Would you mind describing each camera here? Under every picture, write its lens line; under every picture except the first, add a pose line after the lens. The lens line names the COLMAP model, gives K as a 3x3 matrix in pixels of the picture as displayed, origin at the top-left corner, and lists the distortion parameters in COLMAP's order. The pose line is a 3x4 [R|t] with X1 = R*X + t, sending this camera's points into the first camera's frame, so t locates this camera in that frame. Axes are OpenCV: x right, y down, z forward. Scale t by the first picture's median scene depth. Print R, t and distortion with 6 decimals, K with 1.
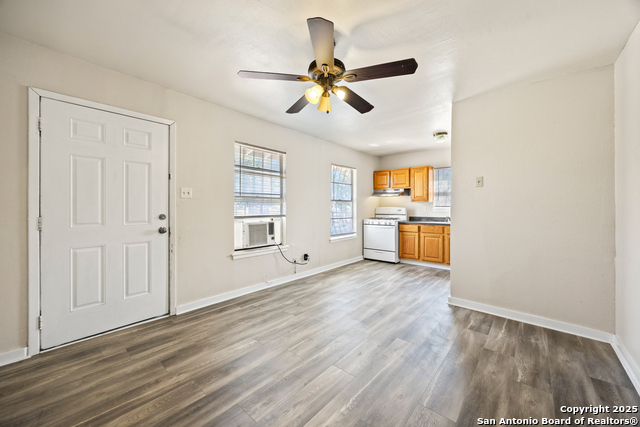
lens RADIAL K [[245.3, 0, 321.4], [0, 245.3, 207.8], [0, 0, 1]] dist [-0.001452, 0.000157]
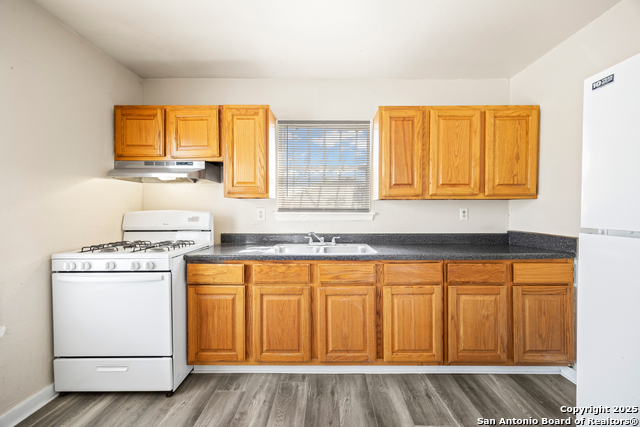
lens RADIAL K [[245.3, 0, 323.4], [0, 245.3, 212.8], [0, 0, 1]] dist [-0.001452, 0.000157]
pose [[0.757382, -0.006608, 0.652939, 0.254064], [0.001233, 0.999961, 0.008690, -0.003195], [-0.652971, -0.005776, 0.757361, 0.666257]]
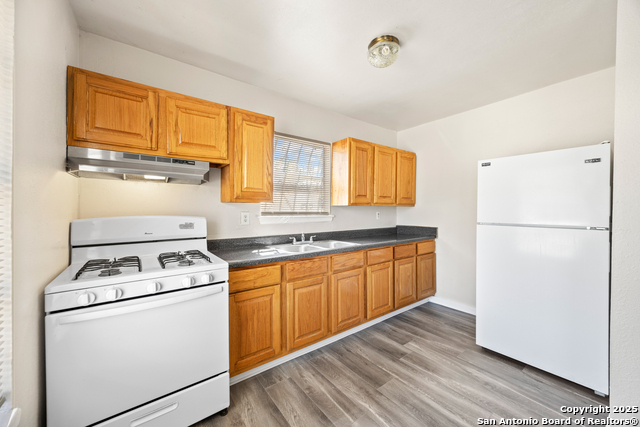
lens RADIAL K [[245.3, 0, 325.3], [0, 245.3, 212.1], [0, 0, 1]] dist [-0.001452, 0.000157]
pose [[0.196596, -0.008355, 0.980449, 0.037556], [0.001419, 0.999965, 0.008237, -0.012310], [-0.980484, -0.000228, 0.196601, 0.859014]]
